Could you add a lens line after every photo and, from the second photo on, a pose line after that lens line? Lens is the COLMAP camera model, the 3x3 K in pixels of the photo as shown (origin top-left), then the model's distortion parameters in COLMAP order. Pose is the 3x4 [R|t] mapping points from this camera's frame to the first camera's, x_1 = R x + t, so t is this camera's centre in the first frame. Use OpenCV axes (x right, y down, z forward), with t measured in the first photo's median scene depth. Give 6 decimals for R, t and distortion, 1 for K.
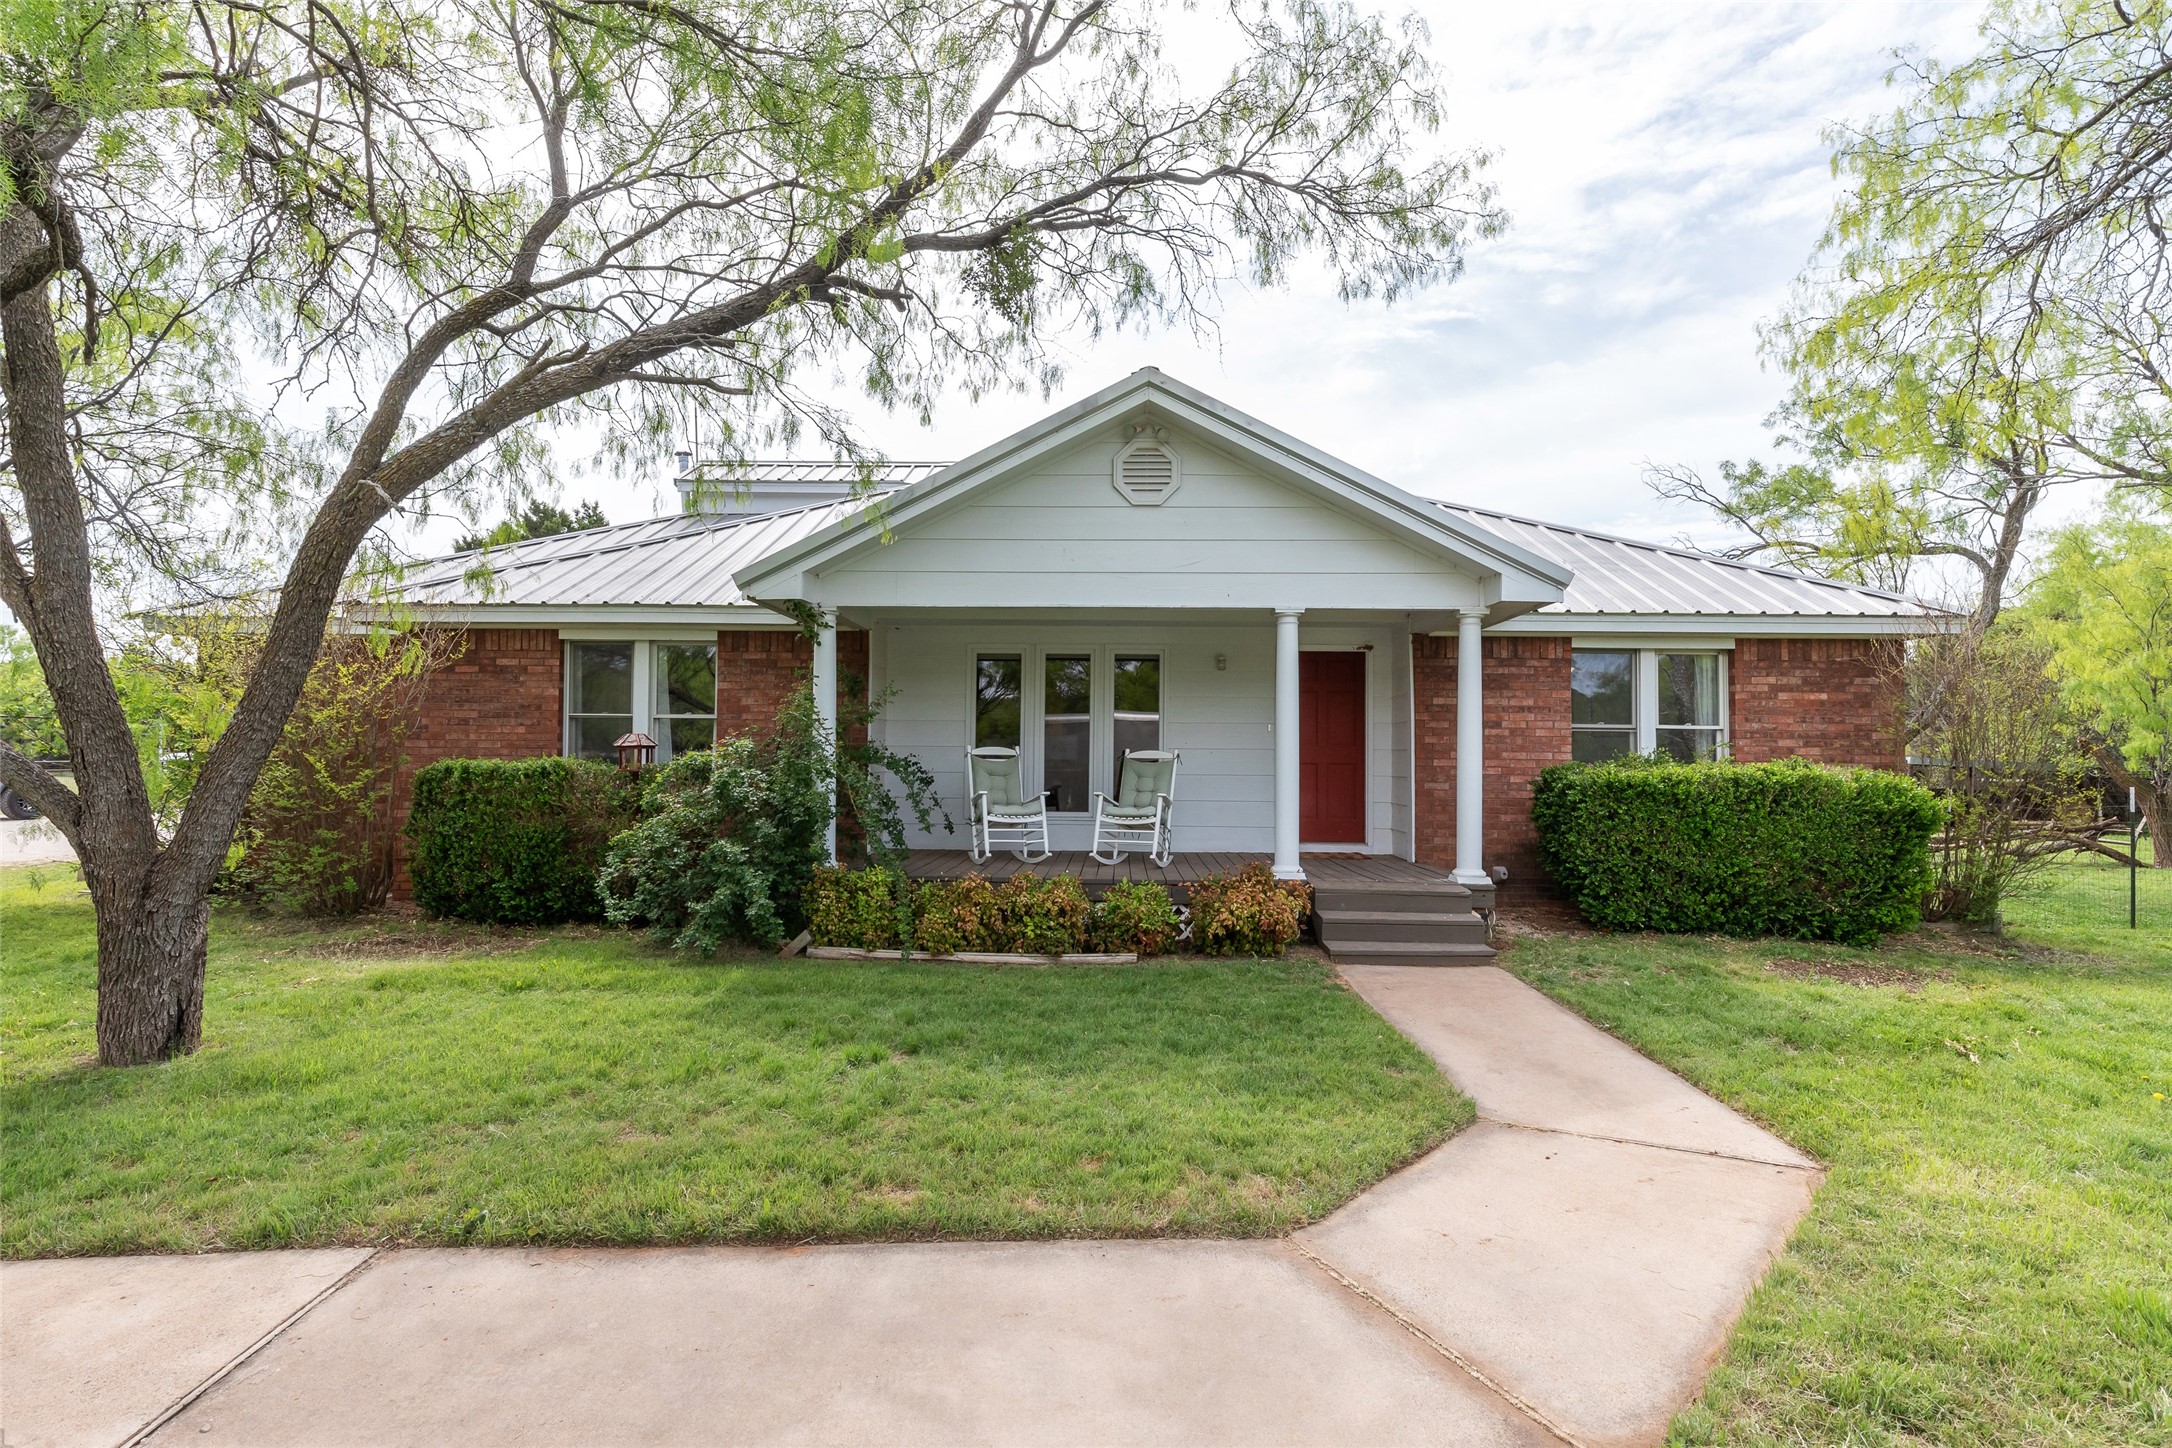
lens RADIAL K [[1037.3, 0, 1086.0], [0, 1037.3, 724.0], [0, 0, 1]] dist [-0.000730, 0.000092]
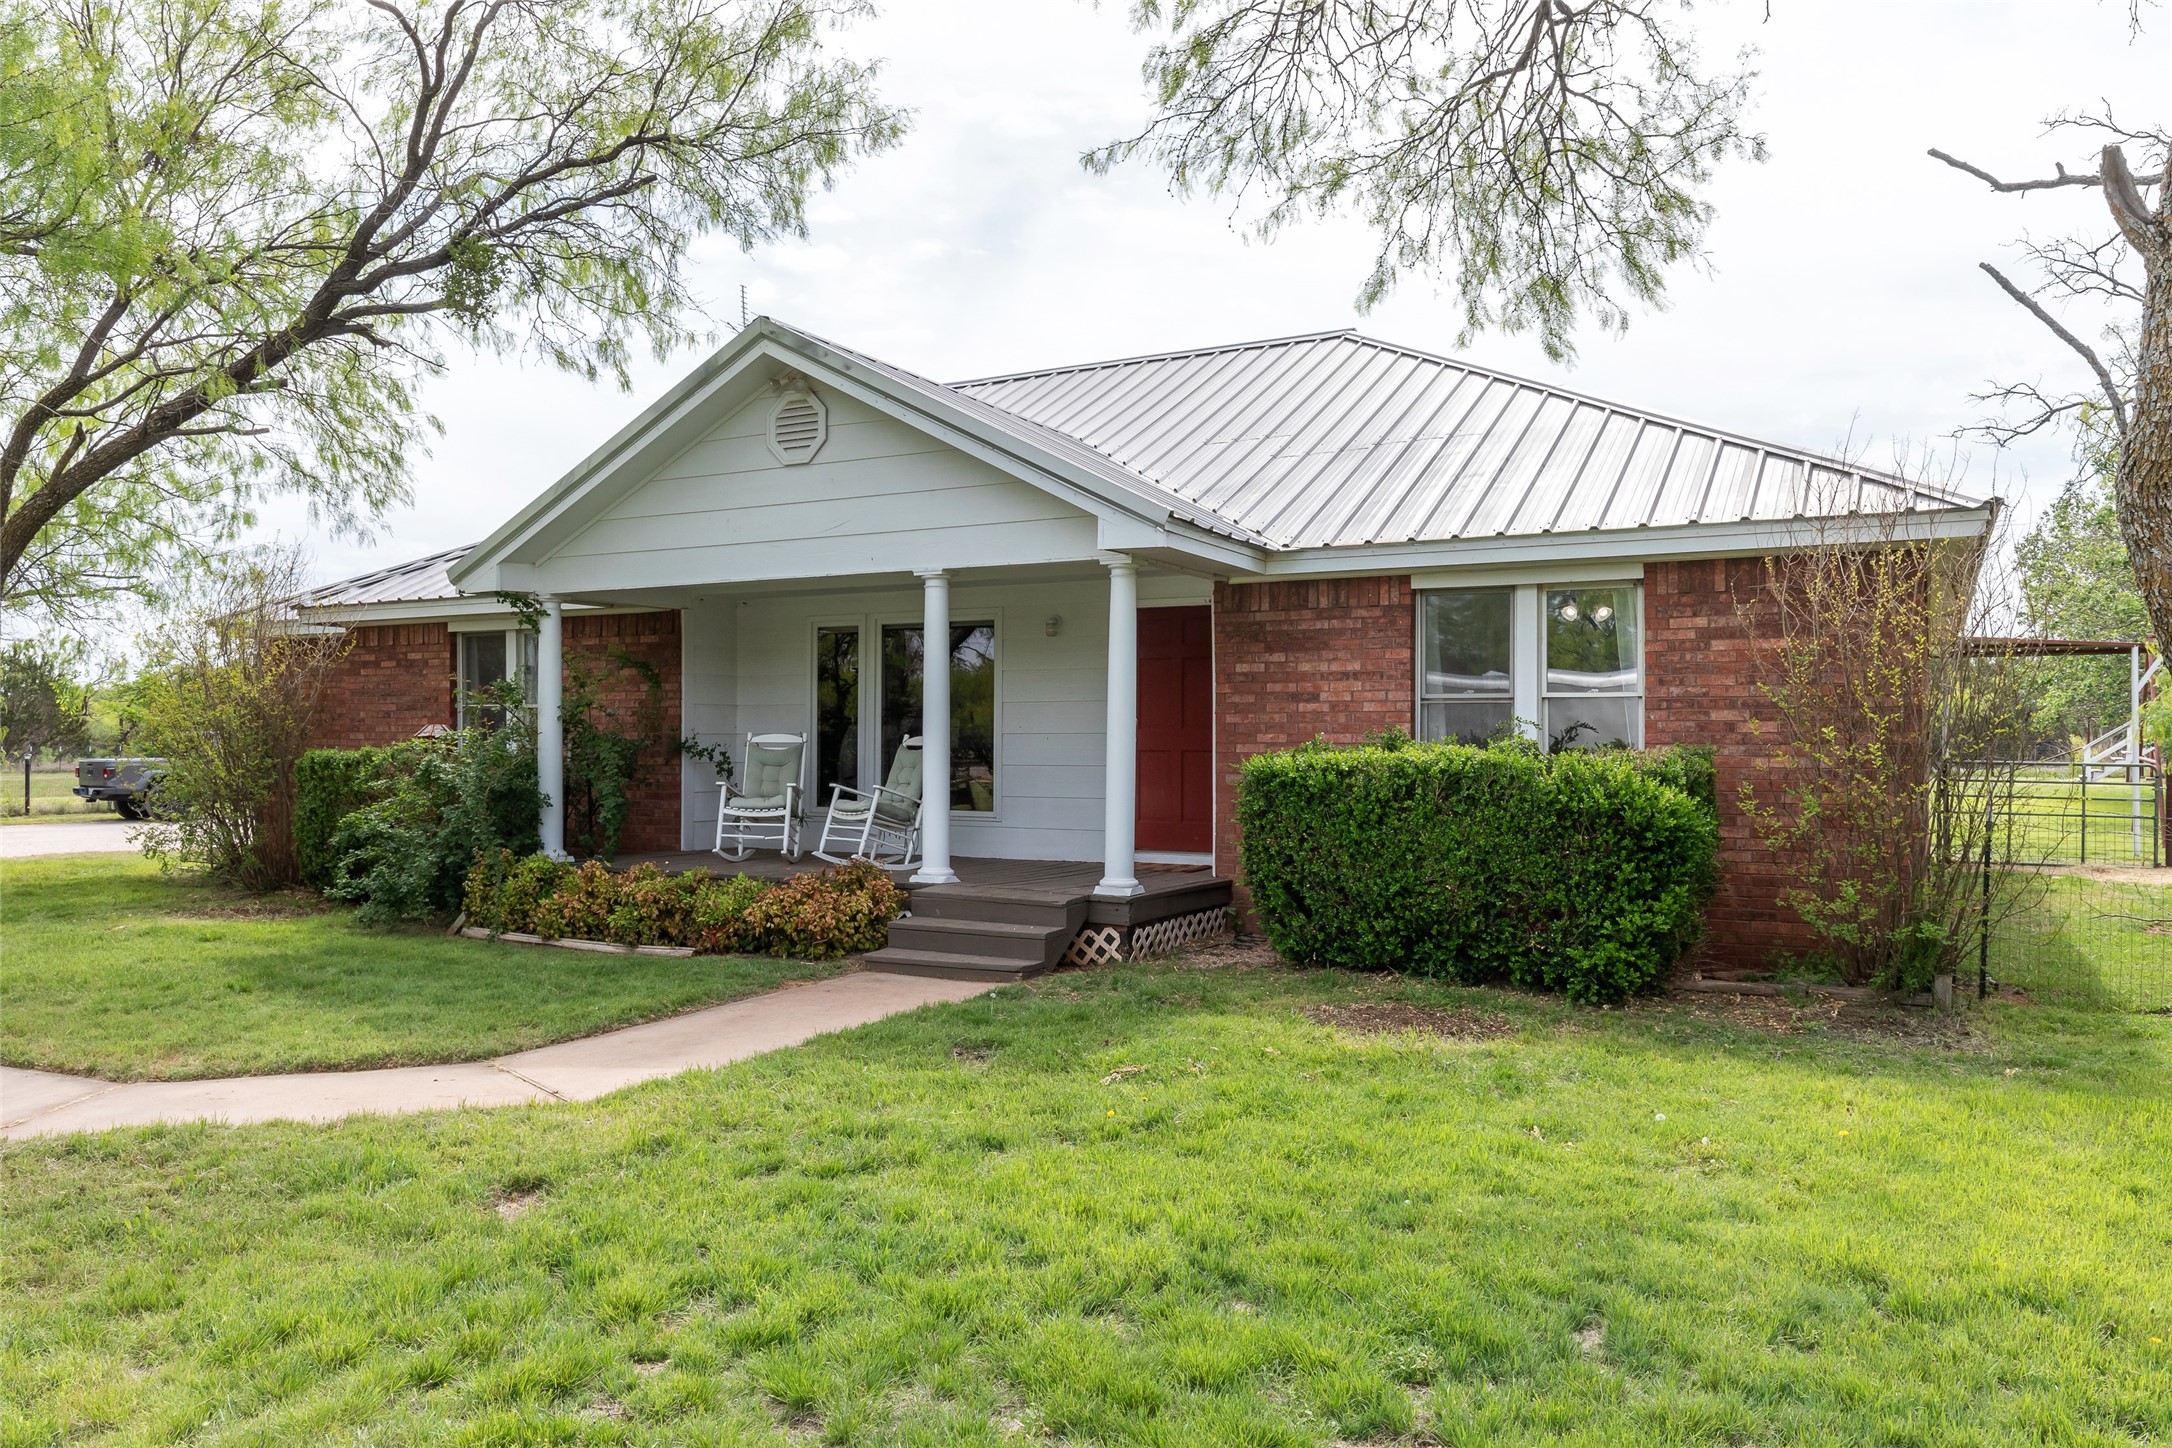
lens RADIAL K [[1567.7, 0, 1086.0], [0, 1567.7, 724.0], [0, 0, 1]] dist [0.008957, -0.002010]
pose [[0.886571, -0.012995, -0.462410, 0.806808], [0.020173, 0.999740, 0.010582, 0.004970], [0.462152, -0.018710, 0.886603, -0.087116]]
